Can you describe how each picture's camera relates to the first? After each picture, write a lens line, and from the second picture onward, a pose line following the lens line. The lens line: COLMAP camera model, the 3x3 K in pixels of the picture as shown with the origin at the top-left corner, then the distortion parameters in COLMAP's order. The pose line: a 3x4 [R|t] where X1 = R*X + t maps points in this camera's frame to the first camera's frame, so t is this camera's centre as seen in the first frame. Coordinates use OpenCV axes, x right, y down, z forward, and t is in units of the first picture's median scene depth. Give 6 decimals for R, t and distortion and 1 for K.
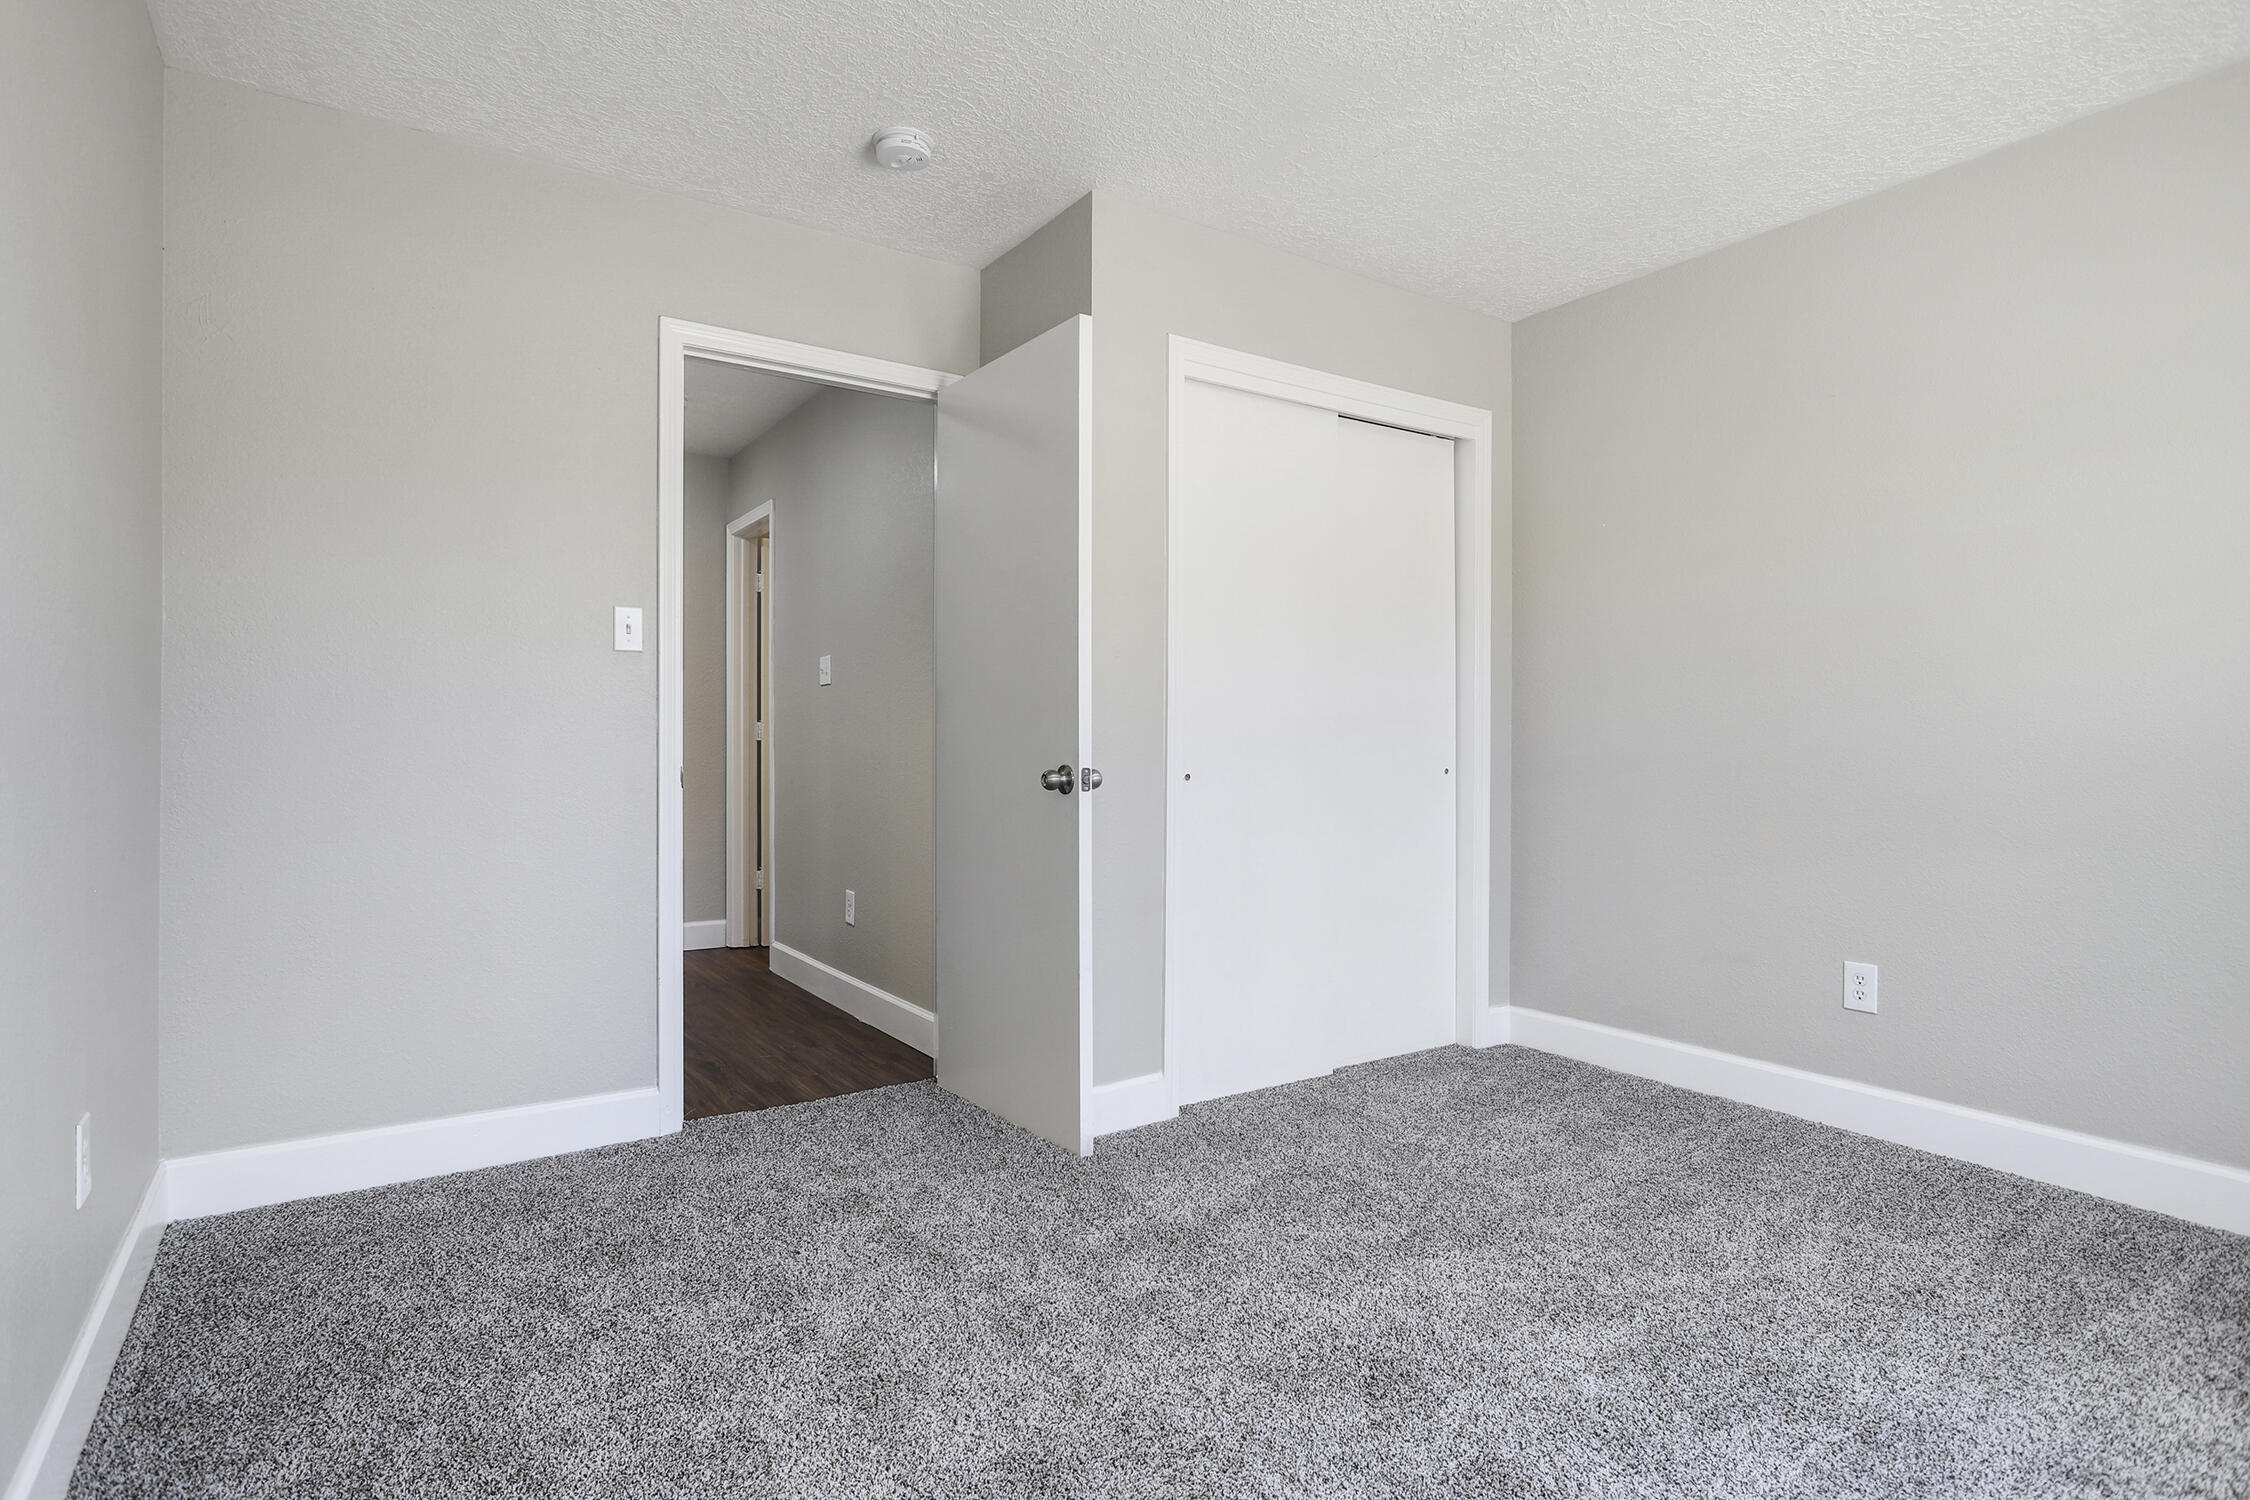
lens RADIAL K [[1176.1, 0, 1121.8], [0, 1176.1, 754.9], [0, 0, 1]] dist [0.001782, 0.000070]
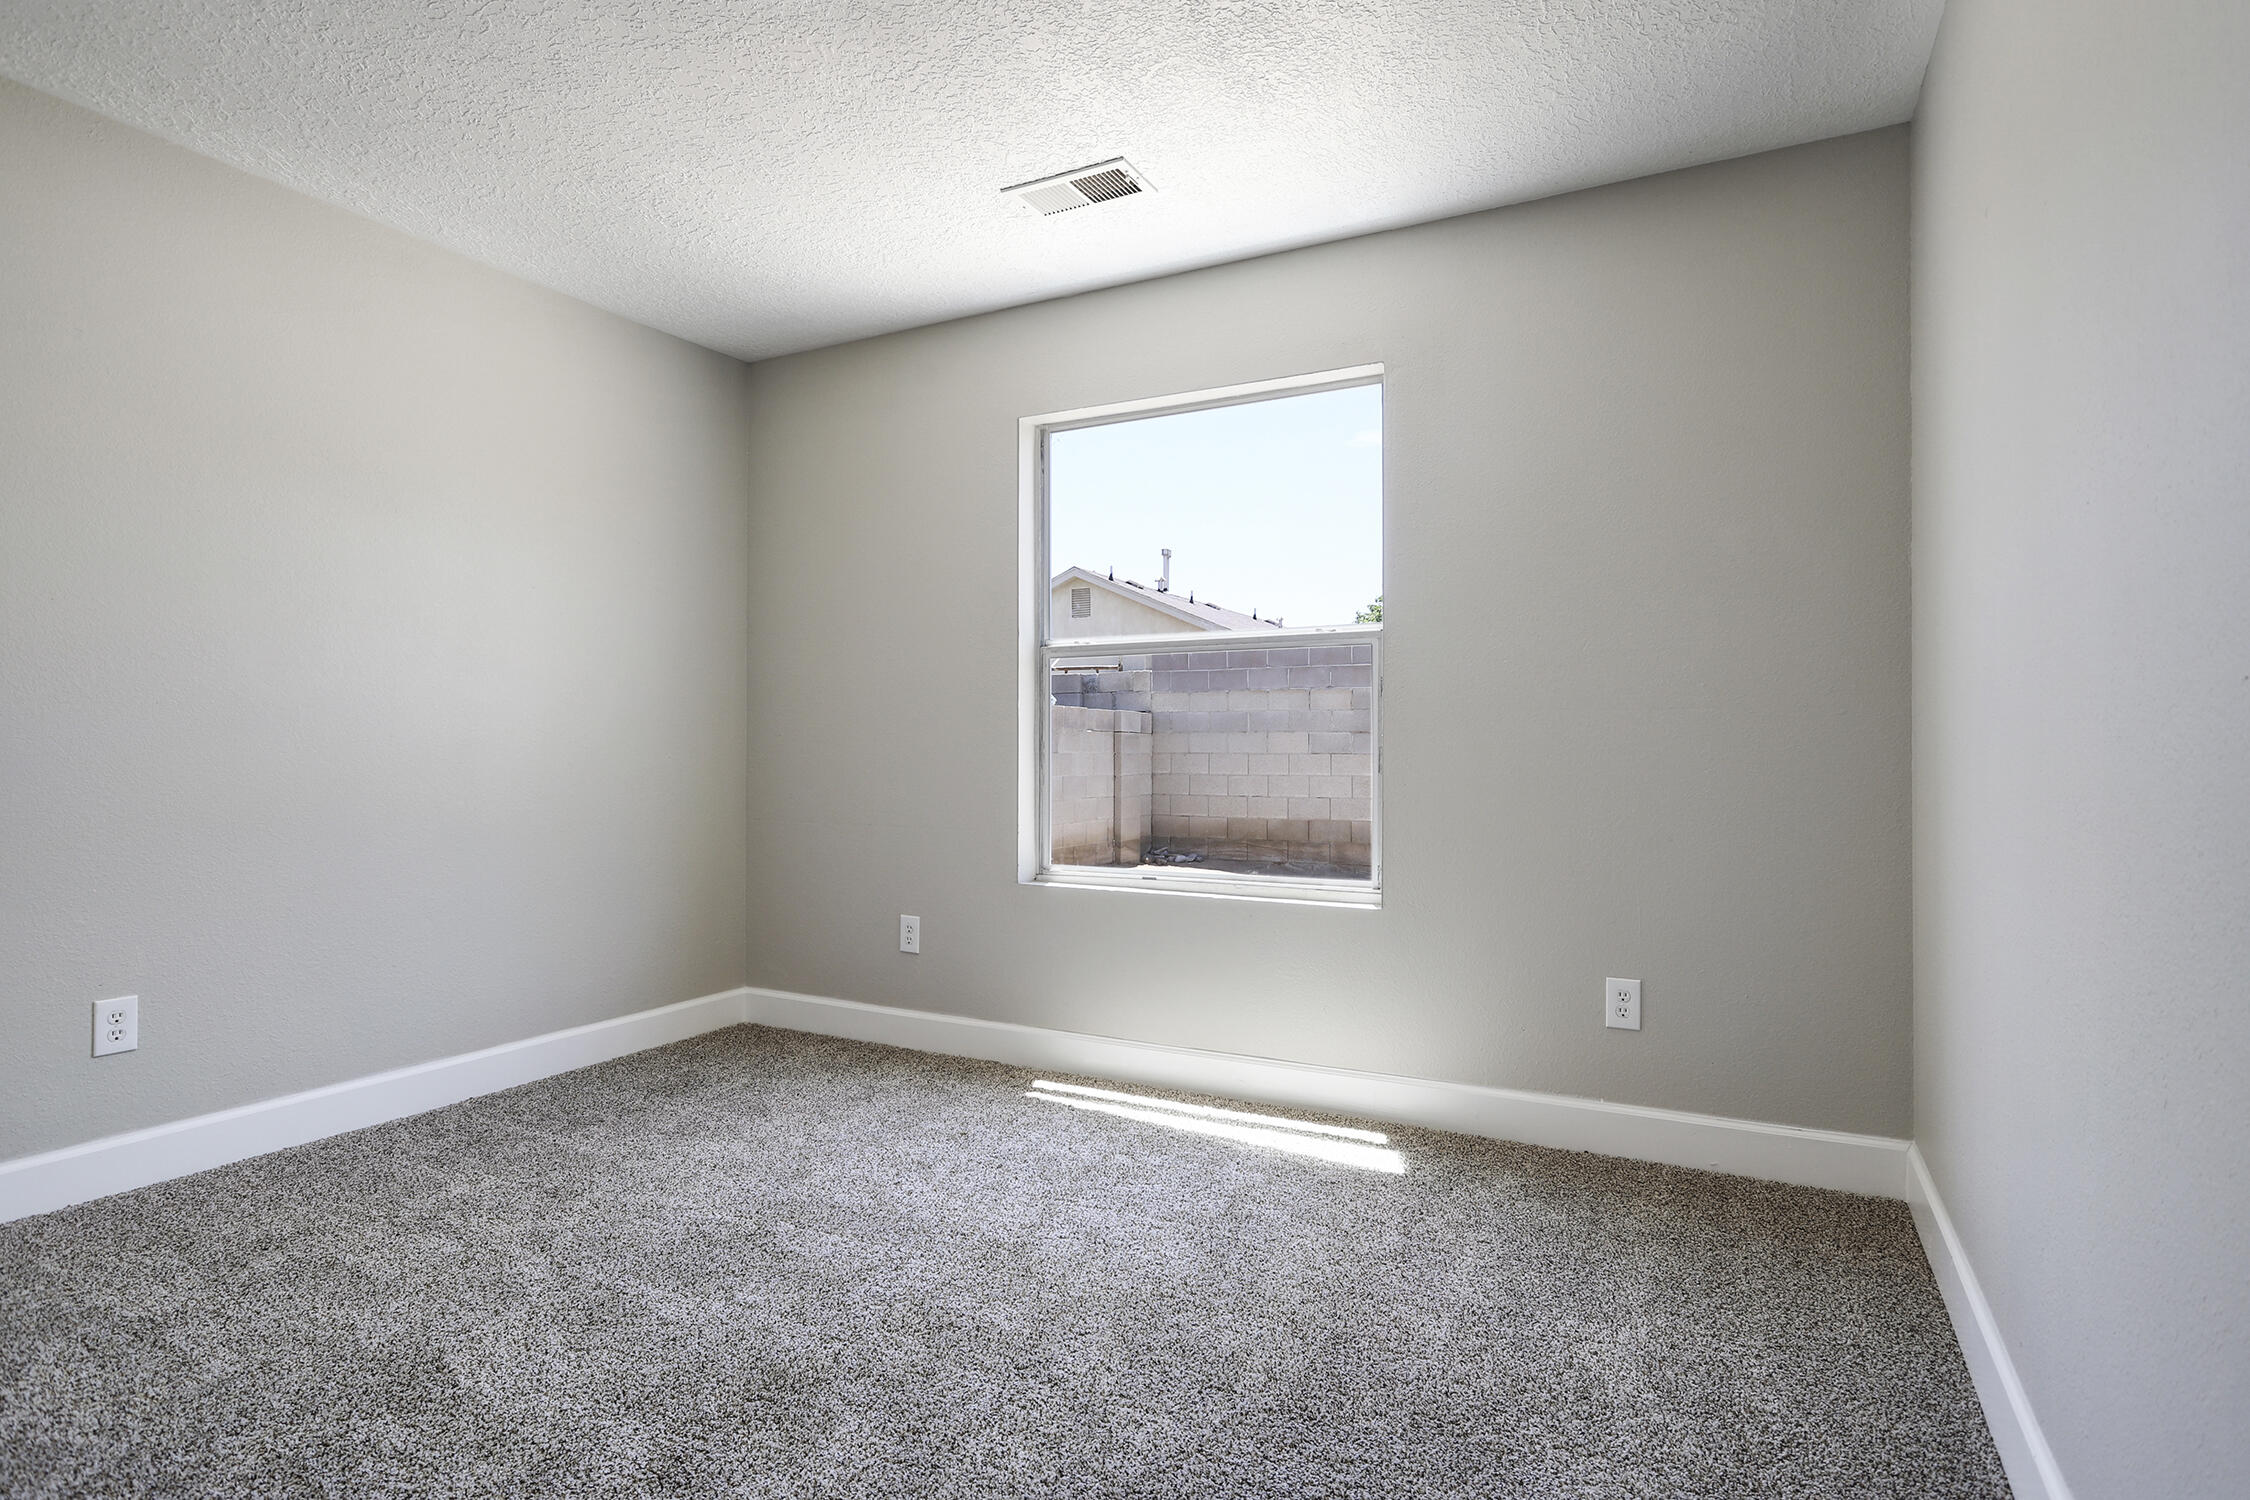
lens RADIAL K [[1176.1, 0, 1125.9], [0, 1176.1, 751.7], [0, 0, 1]] dist [0.001782, 0.000070]
pose [[-0.476106, -0.003428, 0.879381, -0.499272], [0.003801, 0.999975, 0.005956, -0.008806], [-0.879380, 0.006178, -0.476081, 0.756486]]
